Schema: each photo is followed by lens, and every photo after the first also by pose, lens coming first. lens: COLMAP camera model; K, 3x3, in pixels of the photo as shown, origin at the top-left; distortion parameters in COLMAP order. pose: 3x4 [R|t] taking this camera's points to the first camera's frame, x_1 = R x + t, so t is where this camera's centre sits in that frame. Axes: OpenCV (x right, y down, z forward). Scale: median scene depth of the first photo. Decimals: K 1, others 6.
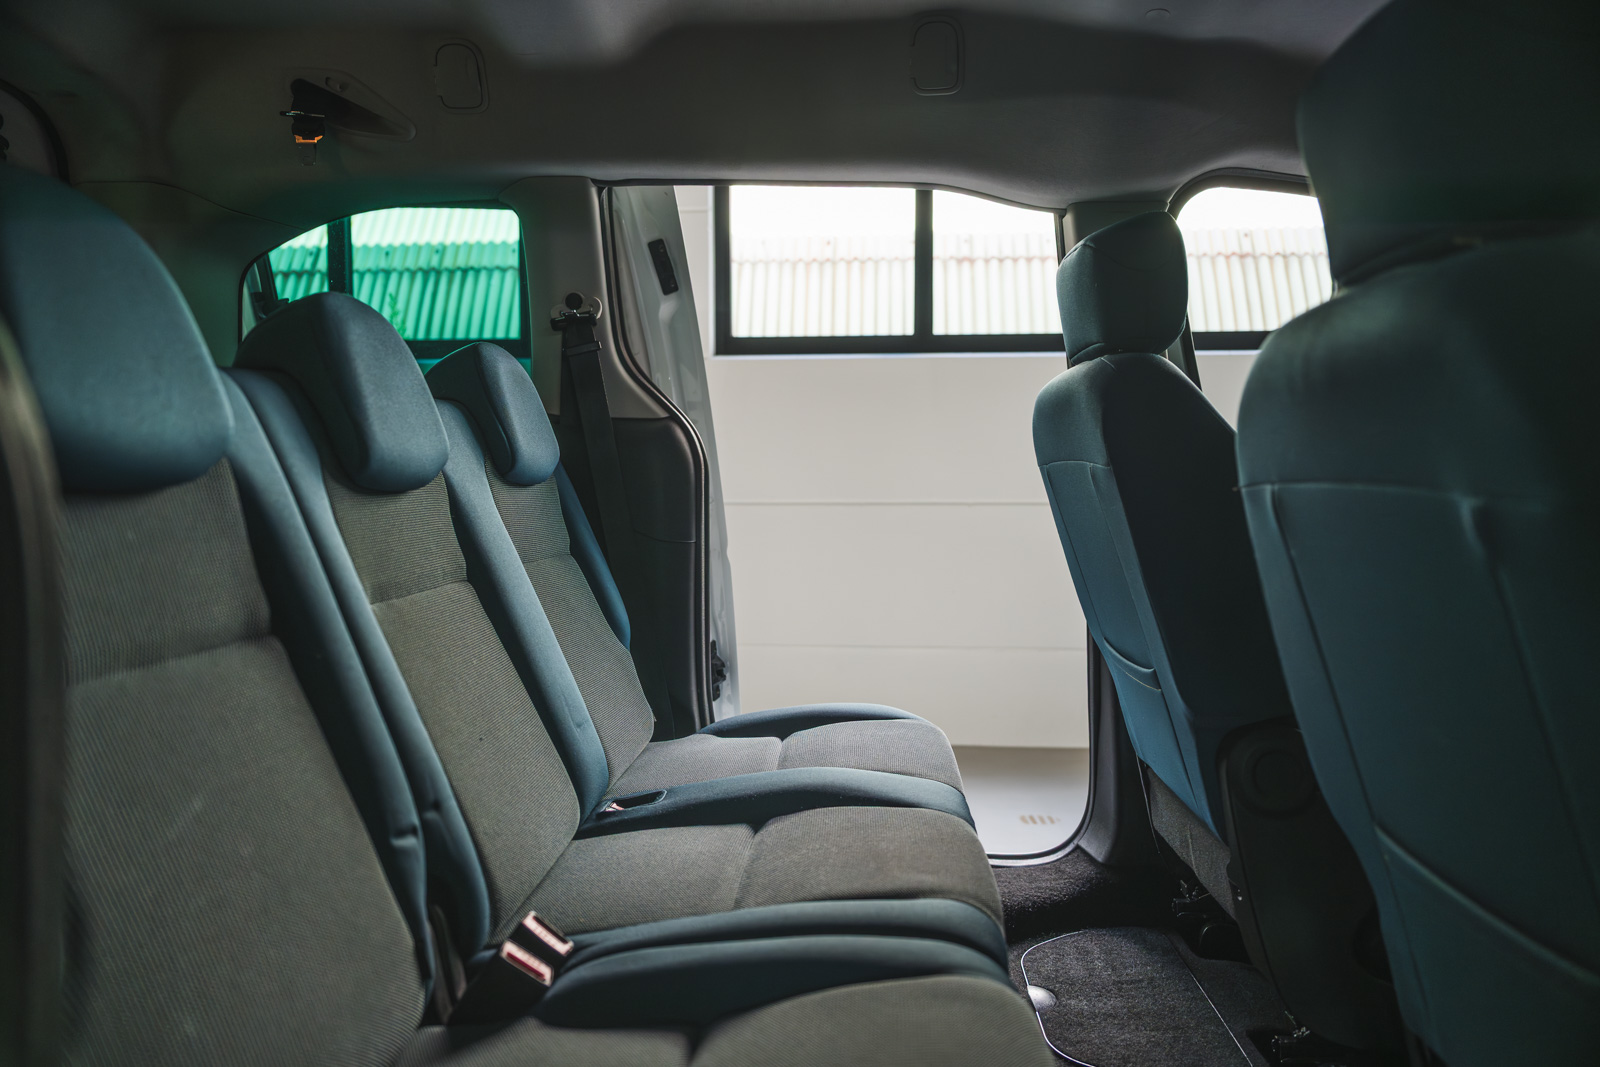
lens RADIAL K [[1077.7, 0, 794.4], [0, 1077.7, 533.4], [0, 0, 1]] dist [0.006979, 0.007613]
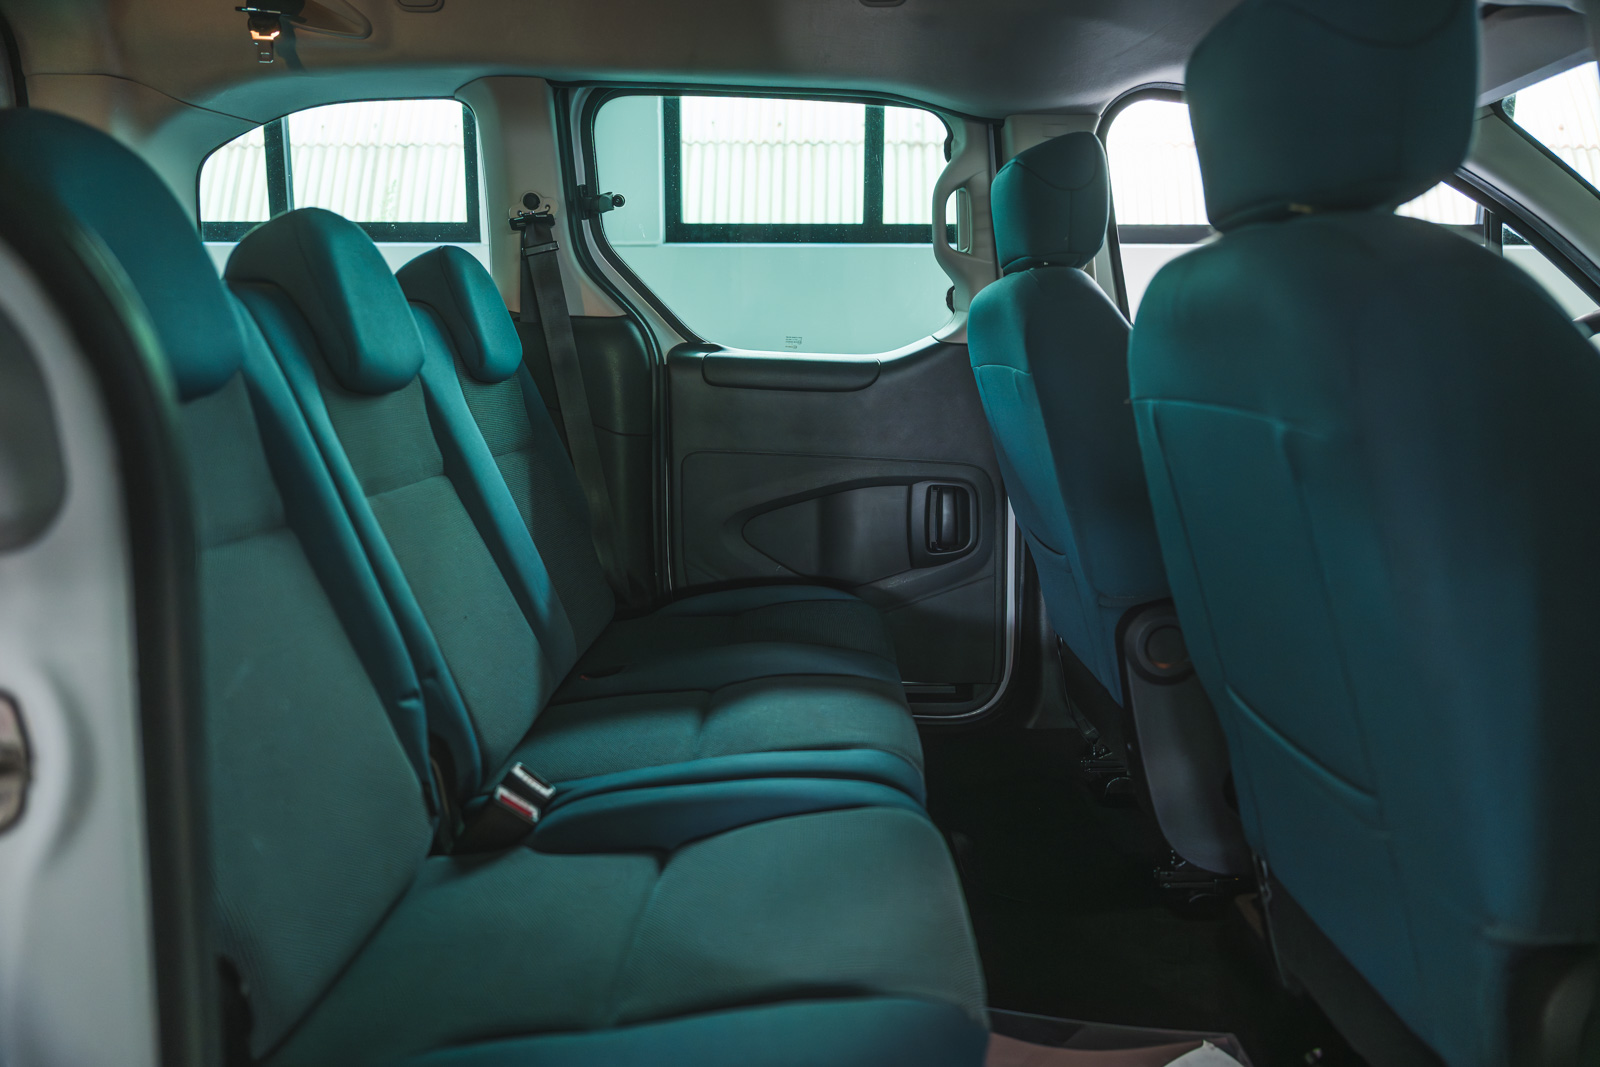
lens RADIAL K [[1077.7, 0, 790.4], [0, 1077.7, 533.1], [0, 0, 1]] dist [0.006979, 0.007613]
pose [[0.999084, 0.000522, 0.042780, -0.000878], [-0.005118, 0.994203, 0.107396, -0.017713], [-0.042476, -0.107517, 0.993296, -0.113340]]
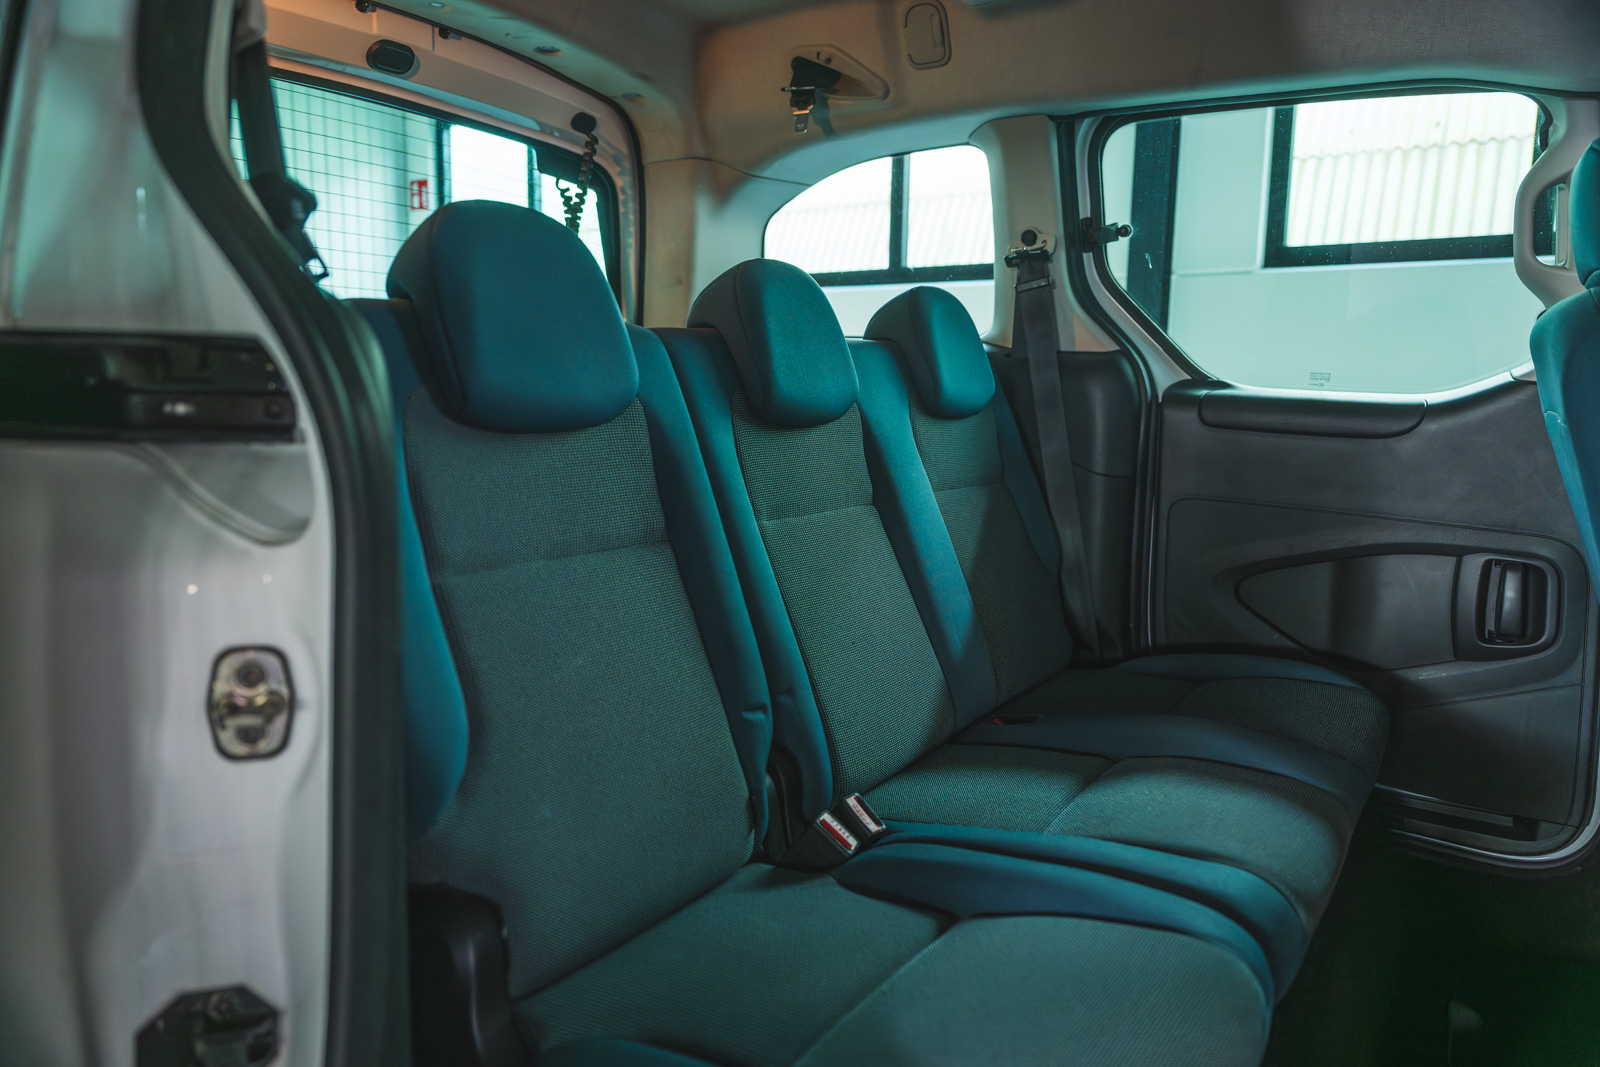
lens RADIAL K [[1077.7, 0, 796.2], [0, 1077.7, 520.4], [0, 0, 1]] dist [0.006979, 0.007613]
pose [[0.866537, 0.079966, -0.492664, 0.208281], [-0.045141, 0.995593, 0.082200, -0.032143], [0.497067, -0.048990, 0.866328, -0.030625]]
